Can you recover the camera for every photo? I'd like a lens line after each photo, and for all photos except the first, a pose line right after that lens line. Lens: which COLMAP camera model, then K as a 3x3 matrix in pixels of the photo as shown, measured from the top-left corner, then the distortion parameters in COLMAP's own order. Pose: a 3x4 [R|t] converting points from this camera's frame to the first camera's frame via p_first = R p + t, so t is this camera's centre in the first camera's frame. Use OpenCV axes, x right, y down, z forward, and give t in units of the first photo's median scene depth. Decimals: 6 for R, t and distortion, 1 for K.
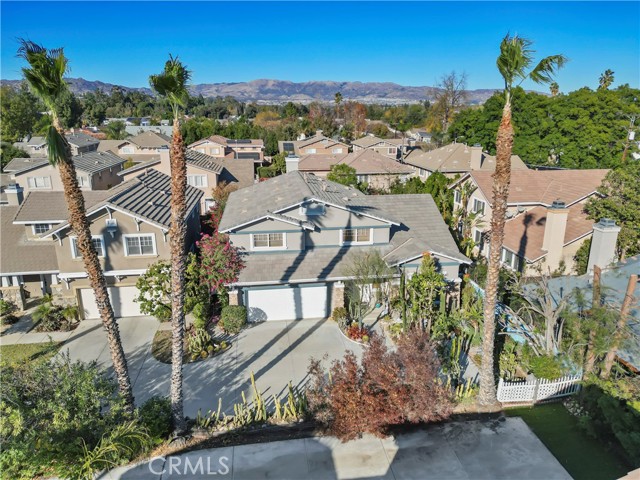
lens RADIAL K [[454.8, 0, 324.0], [0, 454.8, 230.6], [0, 0, 1]] dist [0.069773, -0.065939]
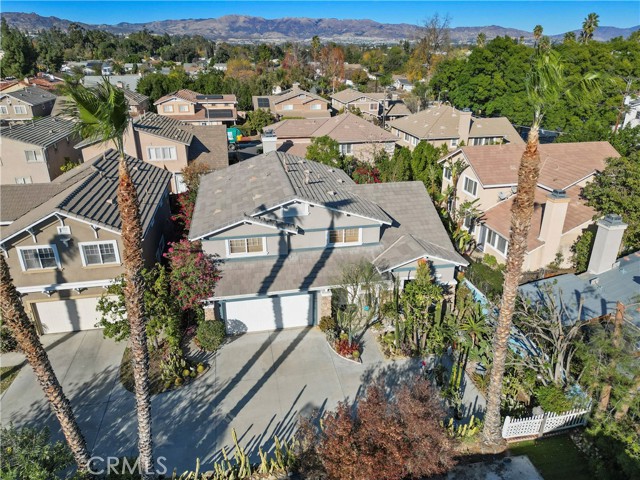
lens RADIAL K [[454.8, 0, 324.0], [0, 454.8, 230.6], [0, 0, 1]] dist [0.069773, -0.065939]
pose [[0.998695, -0.019347, 0.047256, -0.010715], [0.013587, 0.992764, 0.119313, -0.108989], [-0.049222, -0.118516, 0.991731, 0.102296]]
